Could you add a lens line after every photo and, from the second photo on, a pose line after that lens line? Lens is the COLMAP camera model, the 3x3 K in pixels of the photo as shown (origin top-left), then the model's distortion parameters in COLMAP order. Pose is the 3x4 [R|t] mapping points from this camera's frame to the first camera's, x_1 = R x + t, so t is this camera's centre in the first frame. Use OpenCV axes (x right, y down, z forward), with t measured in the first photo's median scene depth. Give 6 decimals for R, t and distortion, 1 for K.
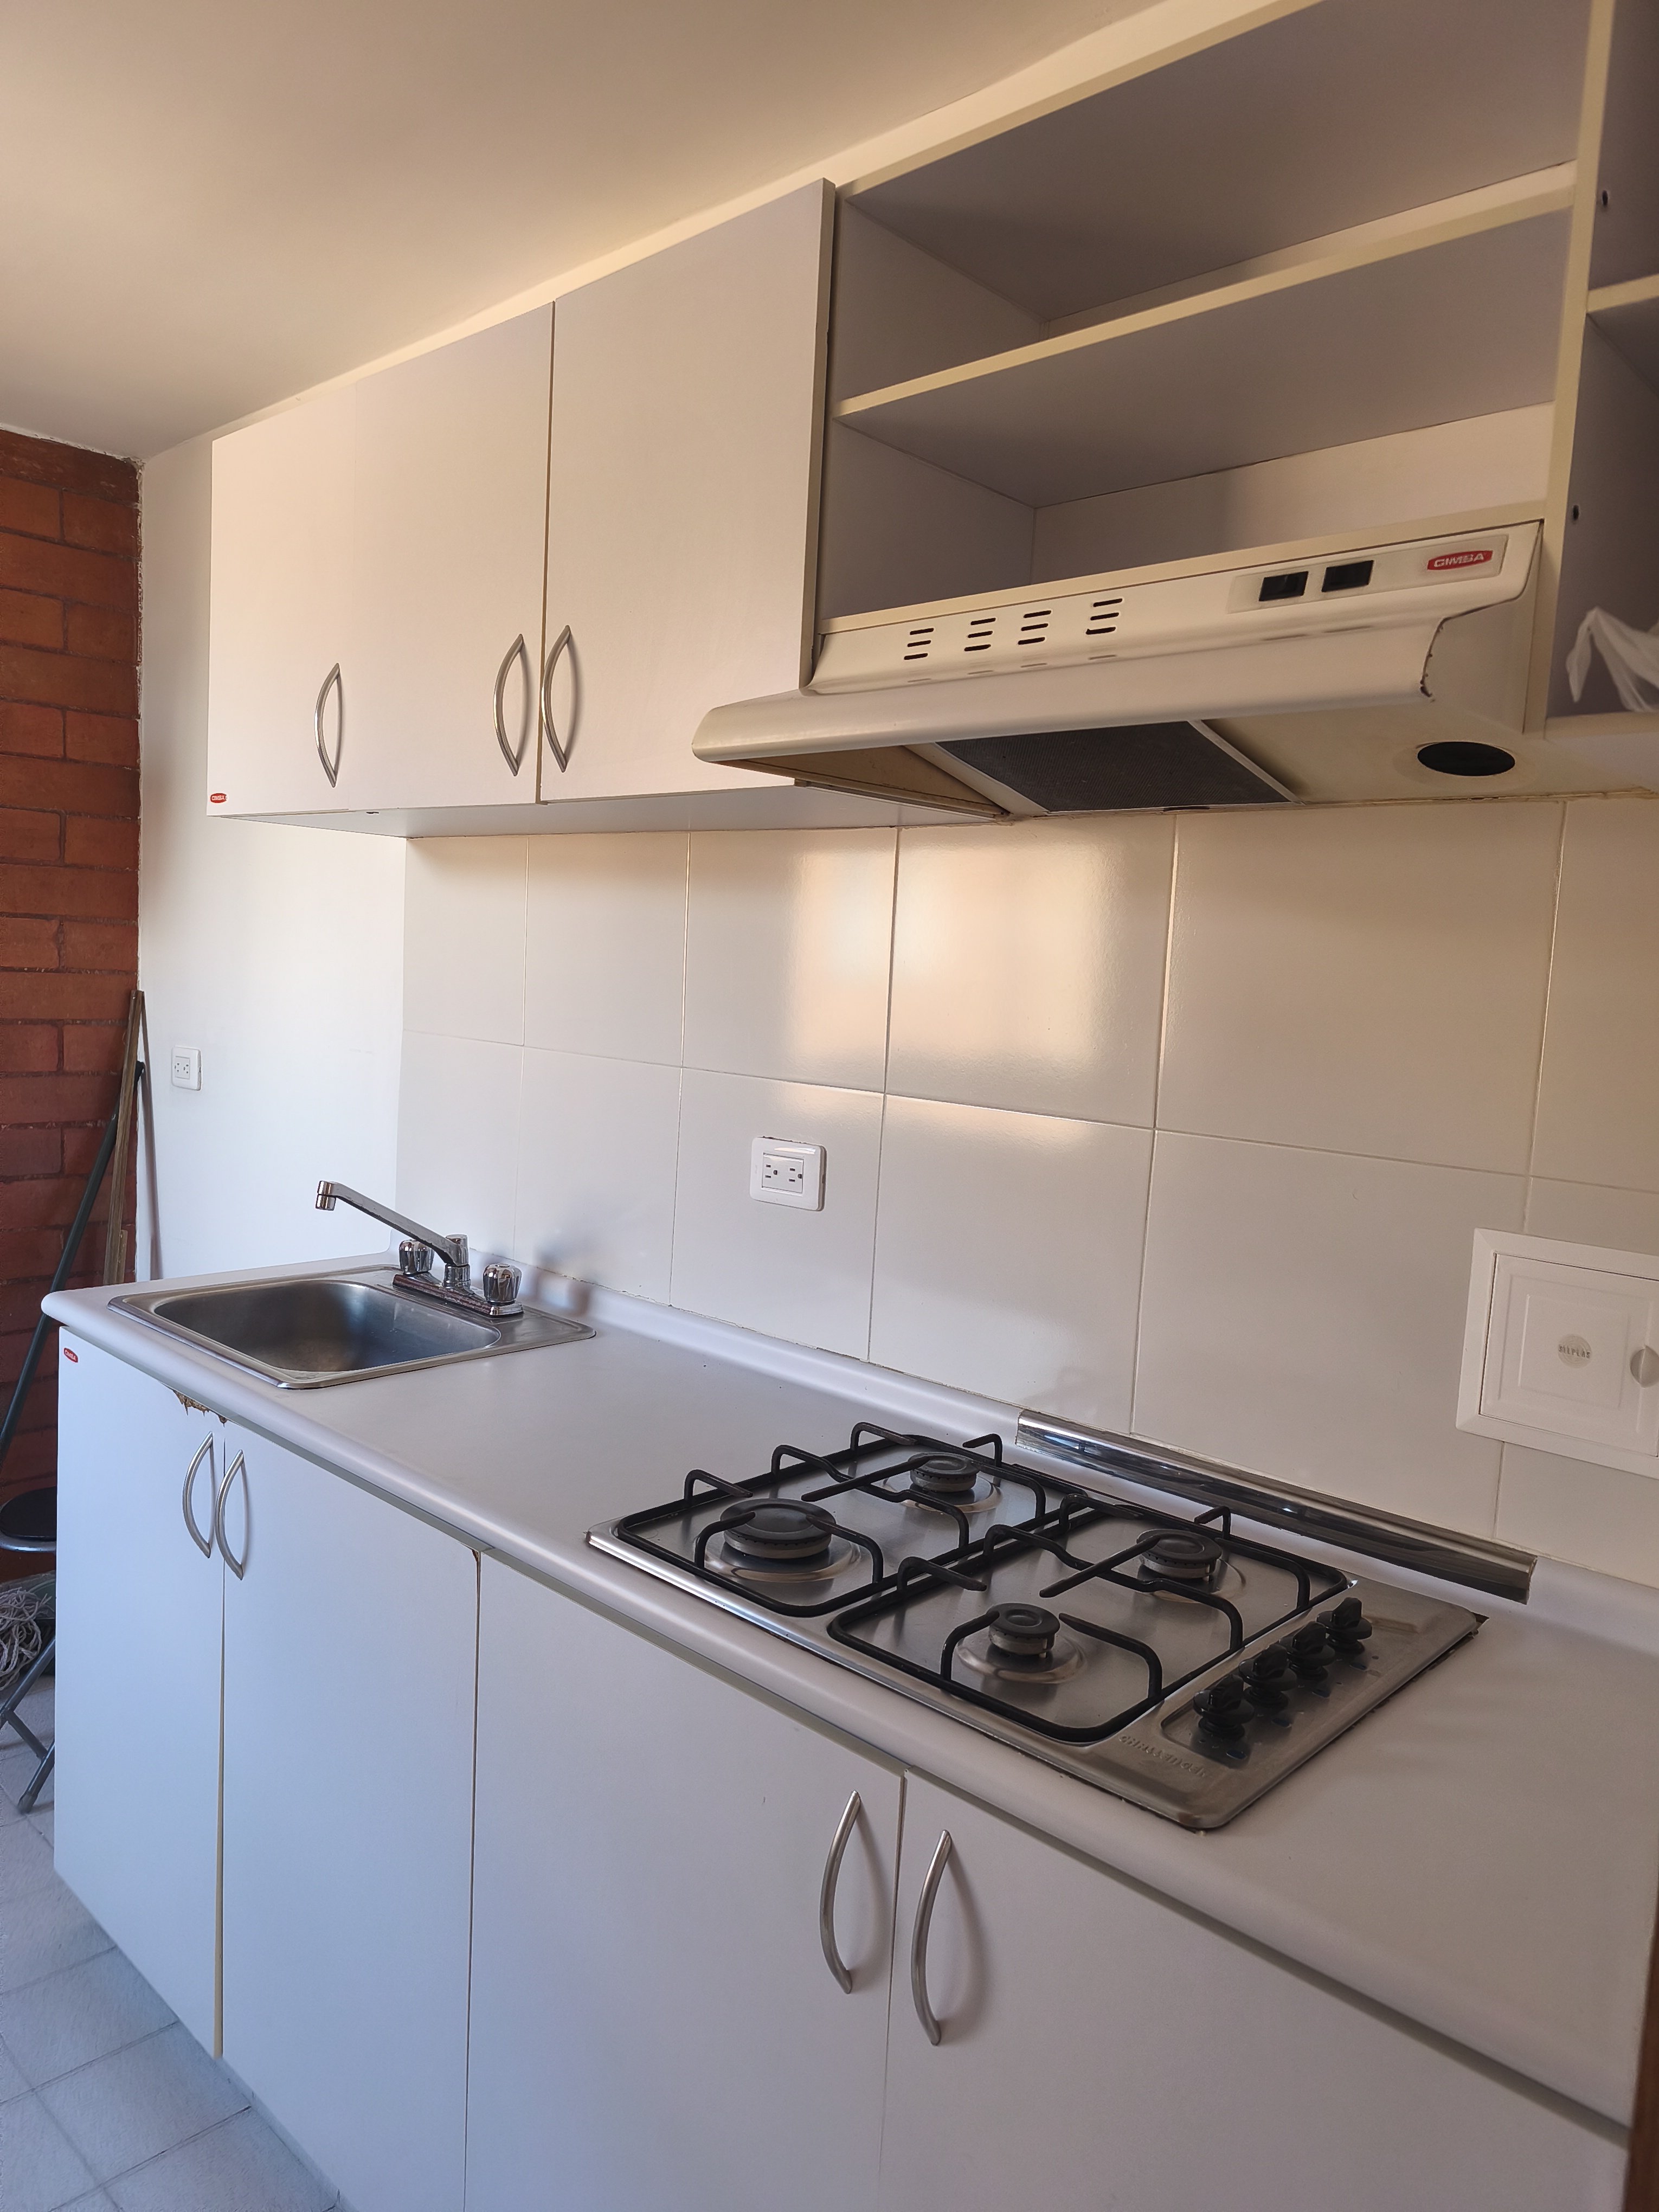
lens RADIAL K [[1511.9, 0, 829.5], [0, 1511.9, 1106.0], [0, 0, 1]] dist [0.003605, 0.000597]
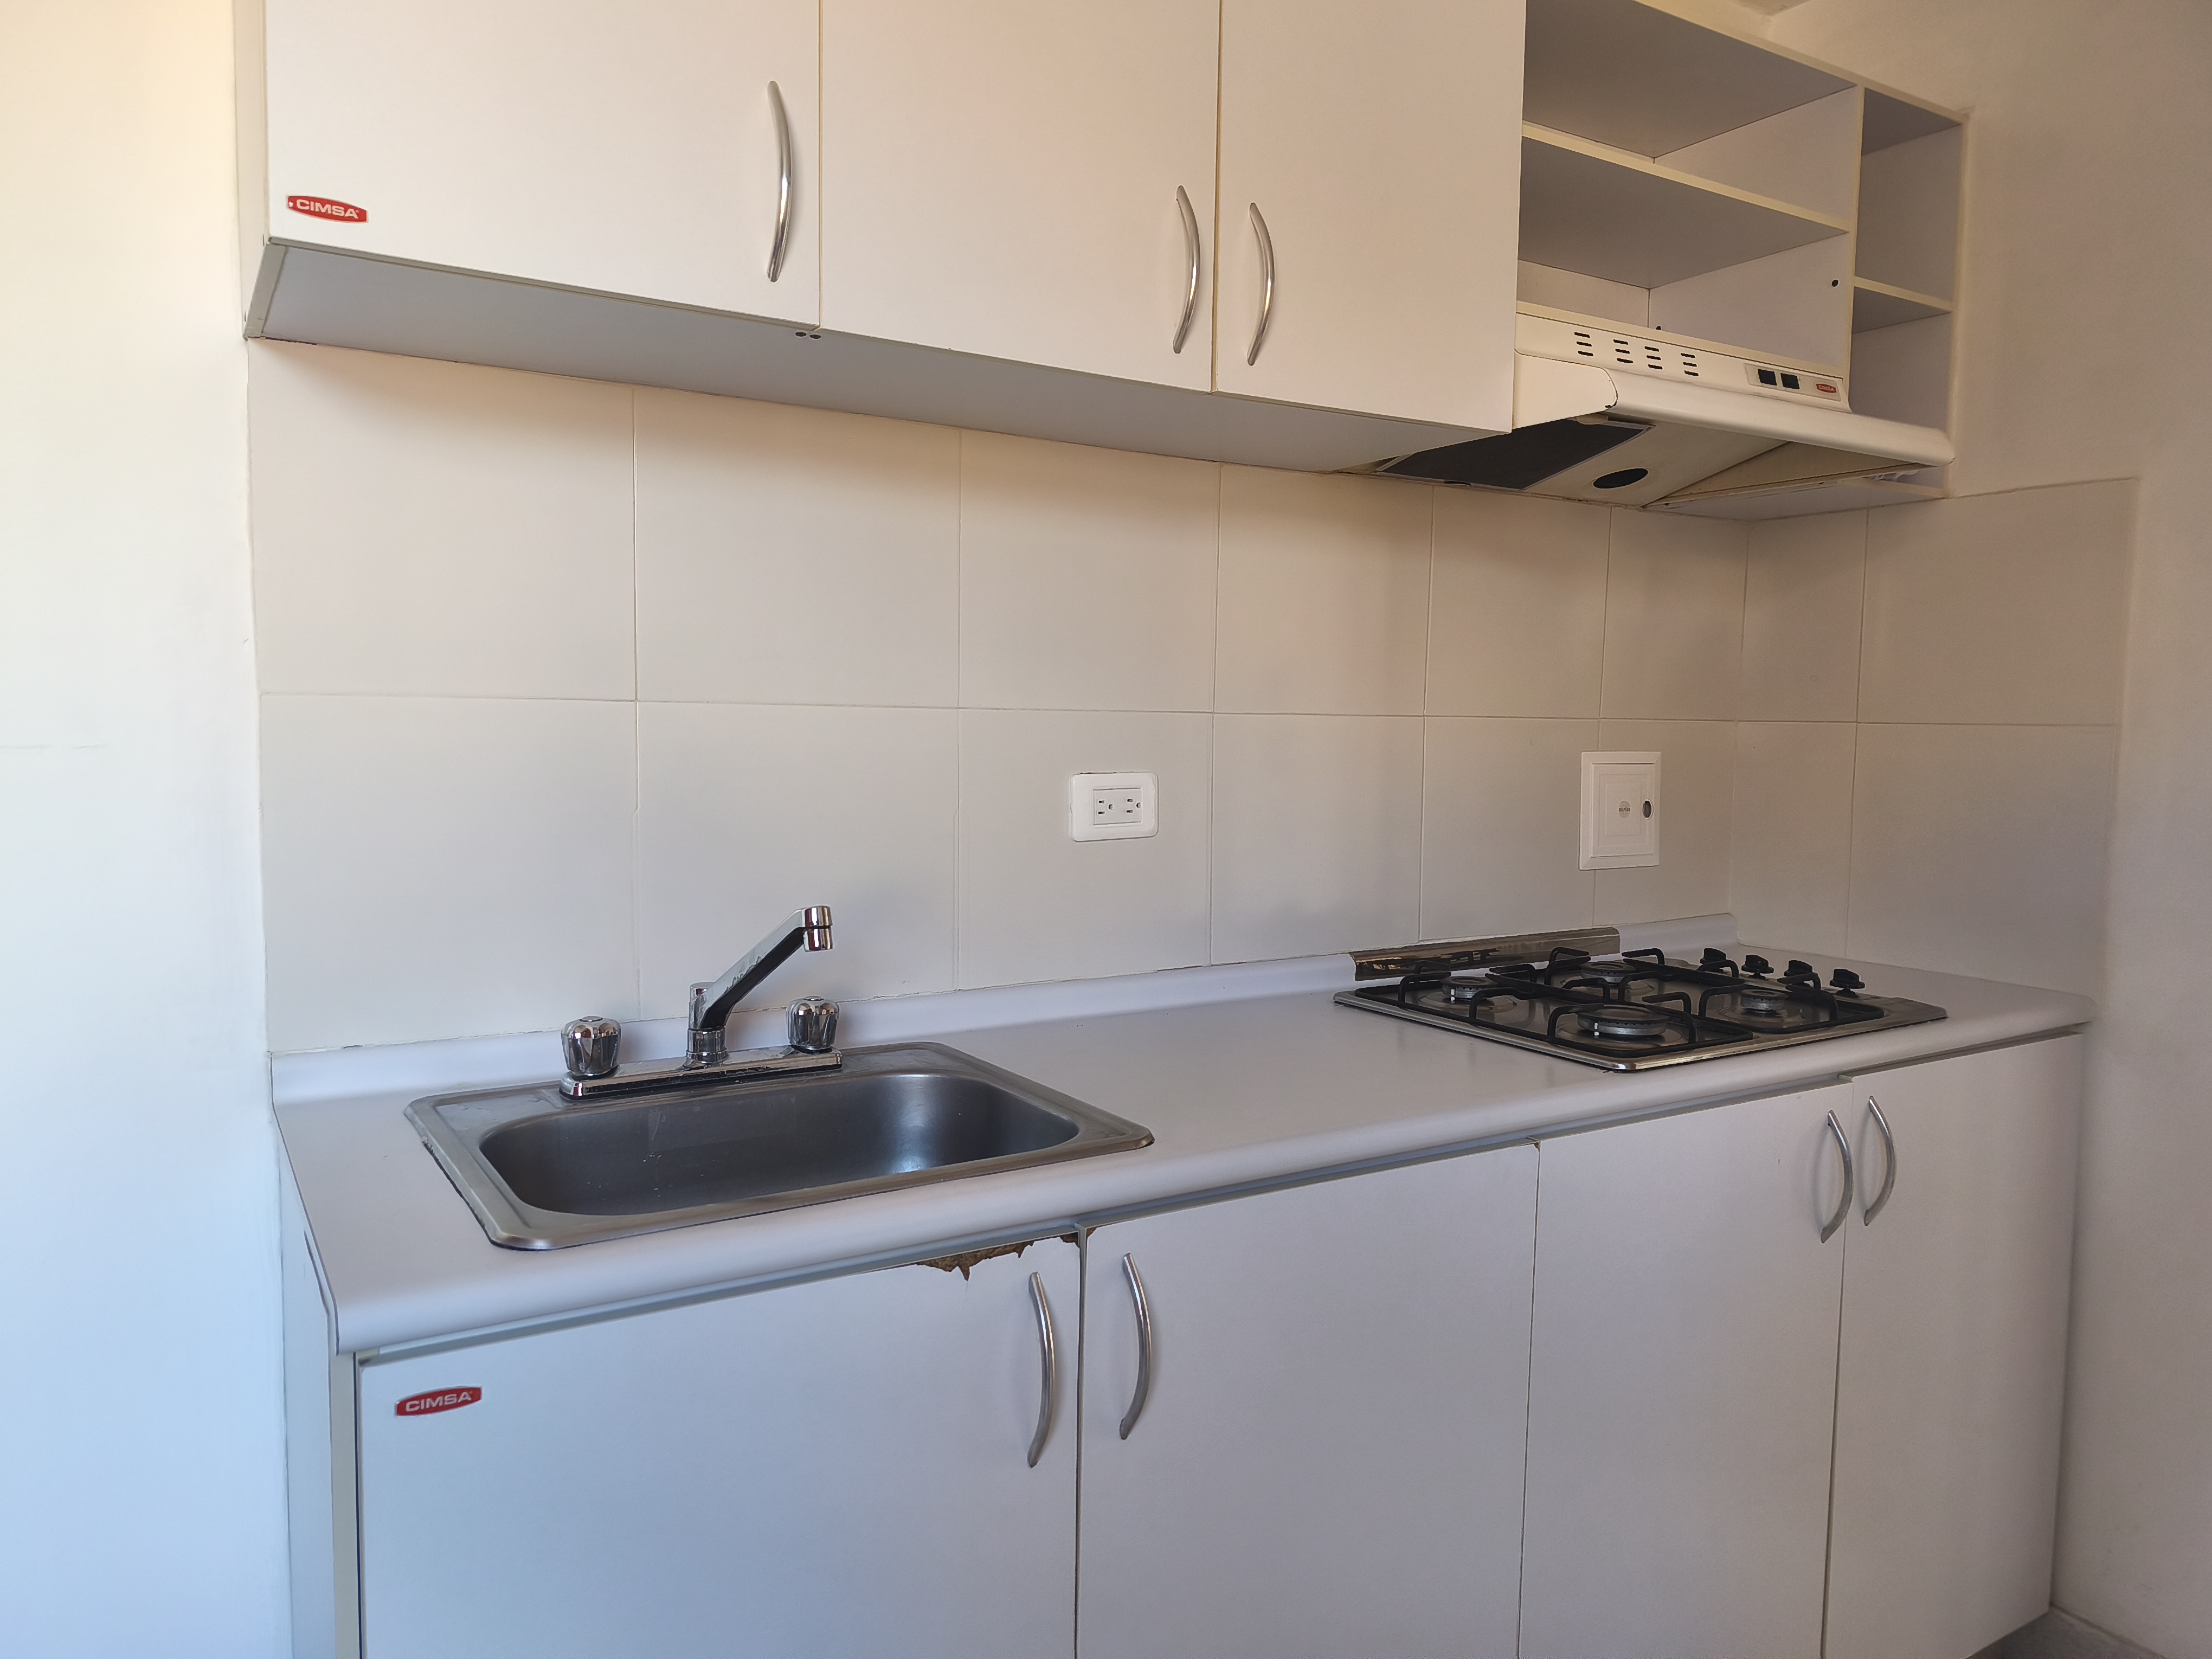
lens RADIAL K [[1511.9, 0, 1106.0], [0, 1511.9, 829.5], [0, 0, 1]] dist [0.003605, 0.000597]
pose [[0.252827, -0.114951, 0.960659, -1.256031], [0.097724, 0.990873, 0.092847, -0.040593], [-0.962564, 0.070405, 0.261753, 0.984475]]
